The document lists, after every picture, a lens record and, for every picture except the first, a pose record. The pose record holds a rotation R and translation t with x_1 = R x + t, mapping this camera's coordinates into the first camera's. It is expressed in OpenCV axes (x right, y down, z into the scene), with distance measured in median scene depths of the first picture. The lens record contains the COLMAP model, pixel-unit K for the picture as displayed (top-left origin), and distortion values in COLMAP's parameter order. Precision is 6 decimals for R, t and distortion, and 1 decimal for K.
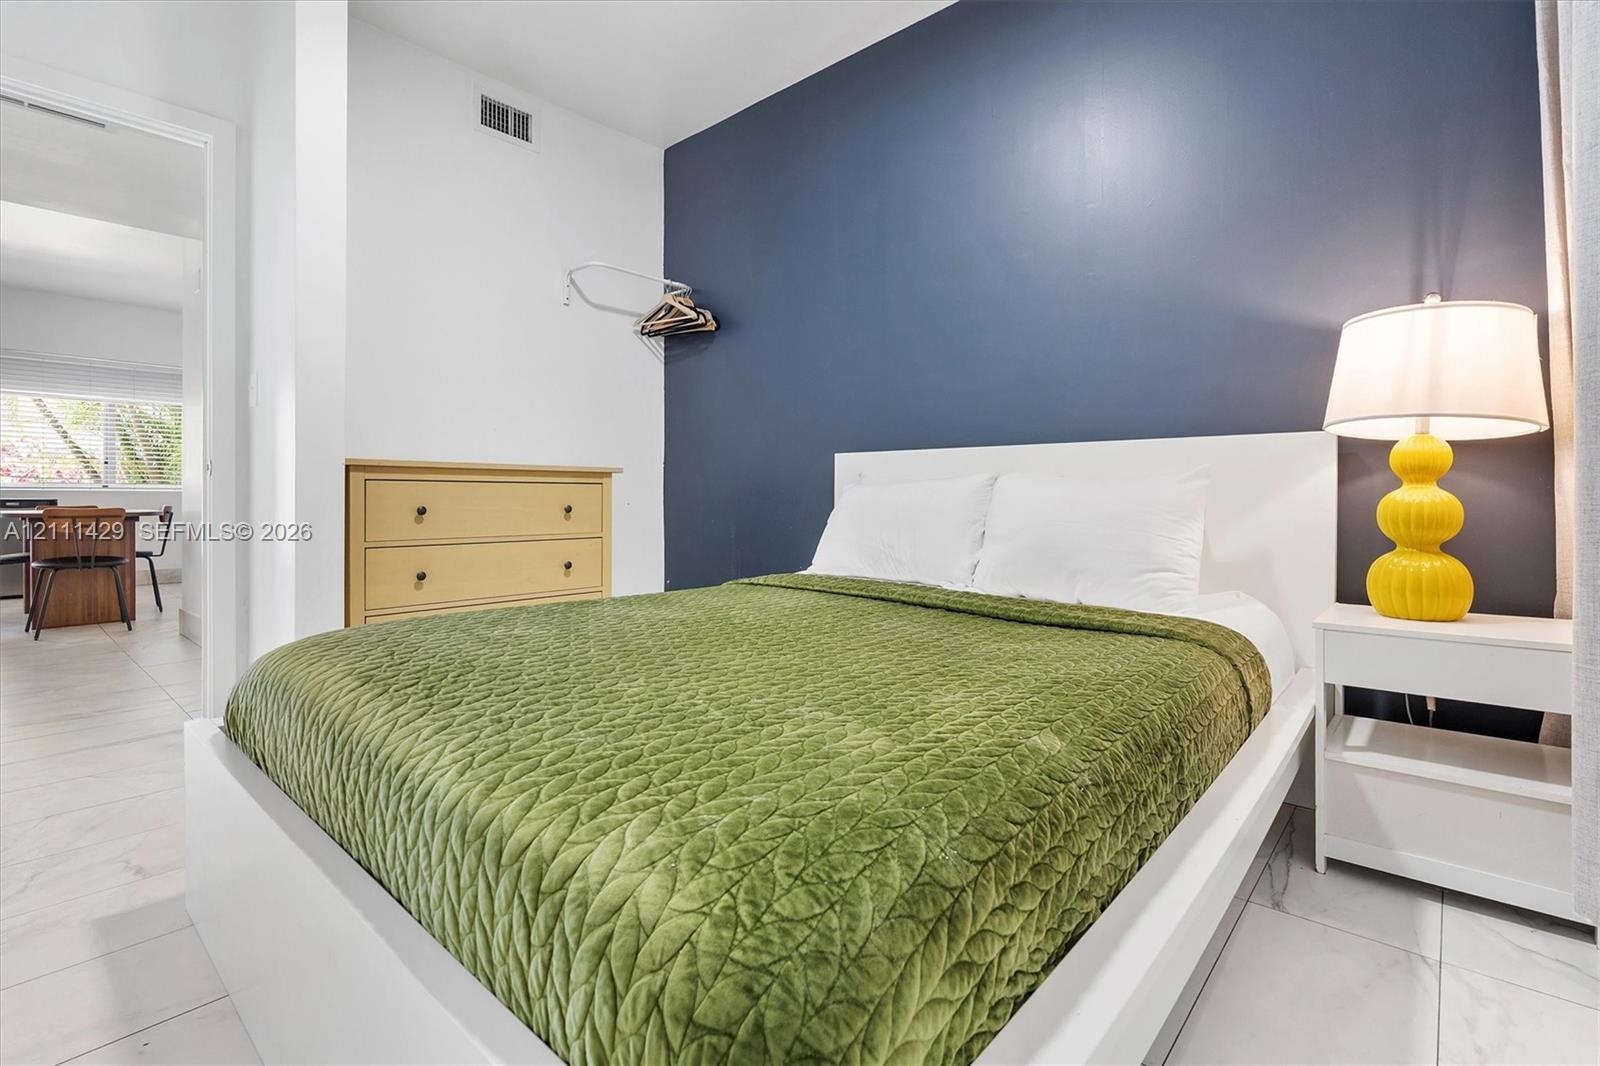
lens RADIAL K [[746.7, 0, 801.1], [0, 746.7, 508.0], [0, 0, 1]] dist [-0.001563, 0.000290]
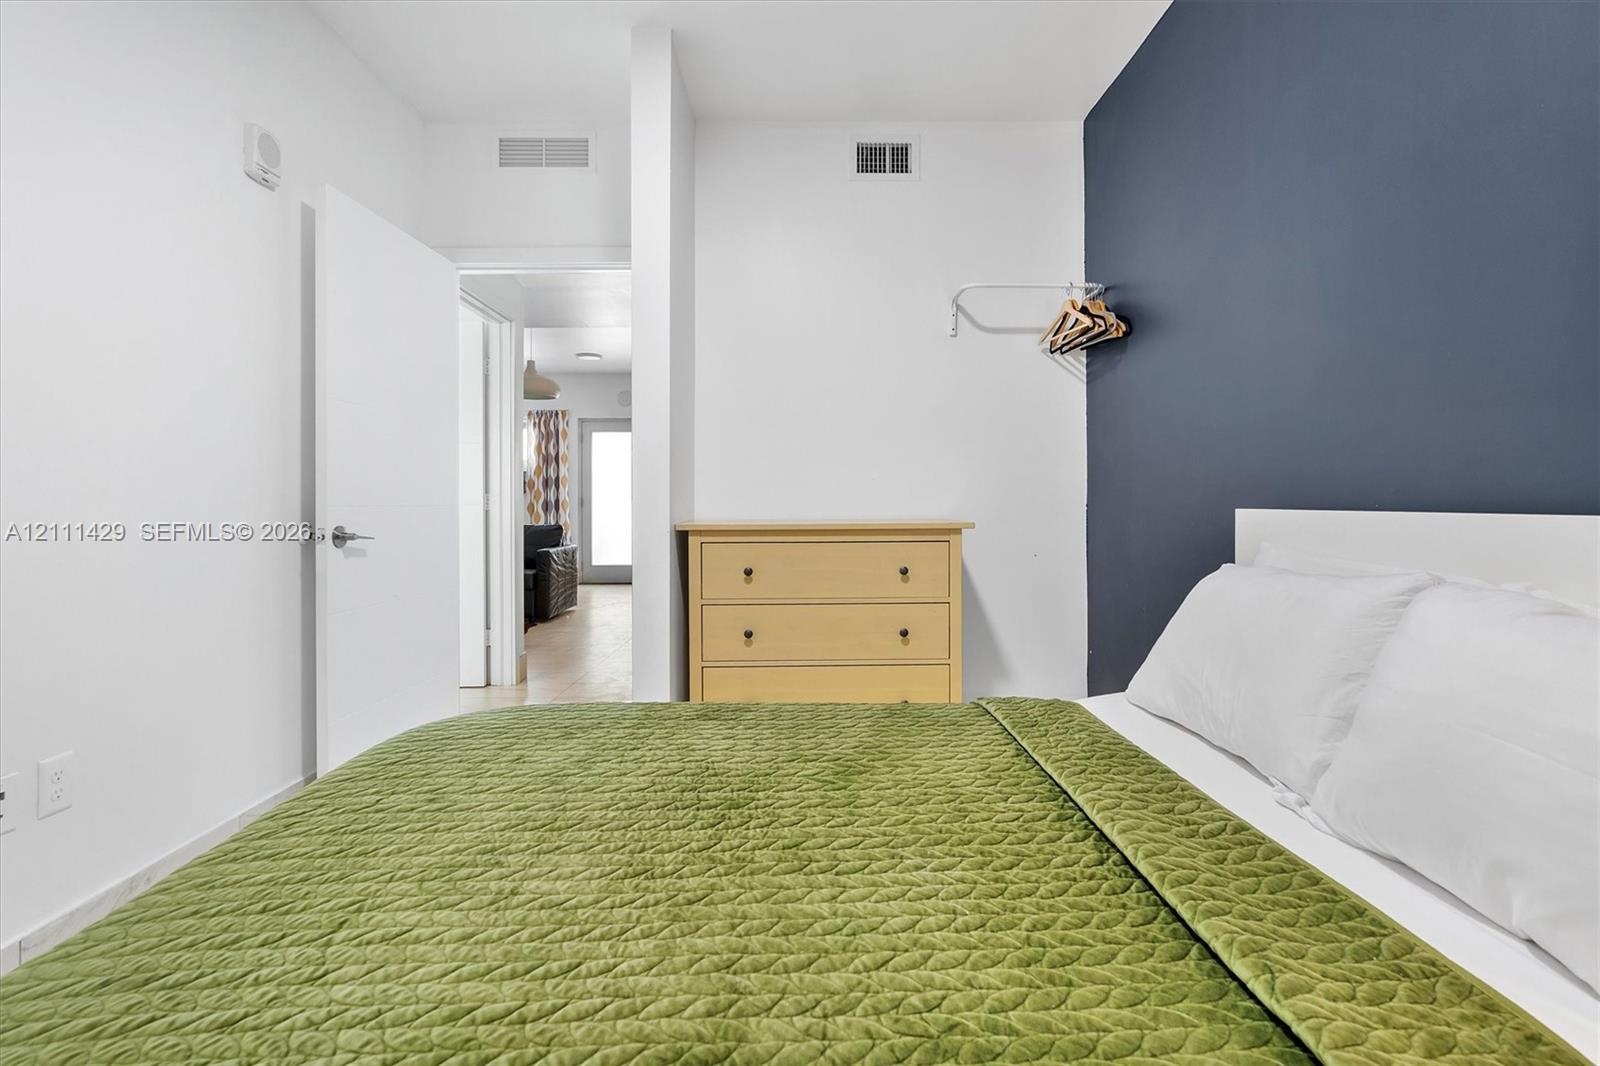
lens RADIAL K [[746.7, 0, 801.1], [0, 746.7, 508.0], [0, 0, 1]] dist [-0.001563, 0.000290]
pose [[0.677874, -0.001176, -0.735177, 0.223162], [-0.004210, 0.999976, -0.005481, -0.057630], [0.735166, 0.006811, 0.677853, 0.248647]]
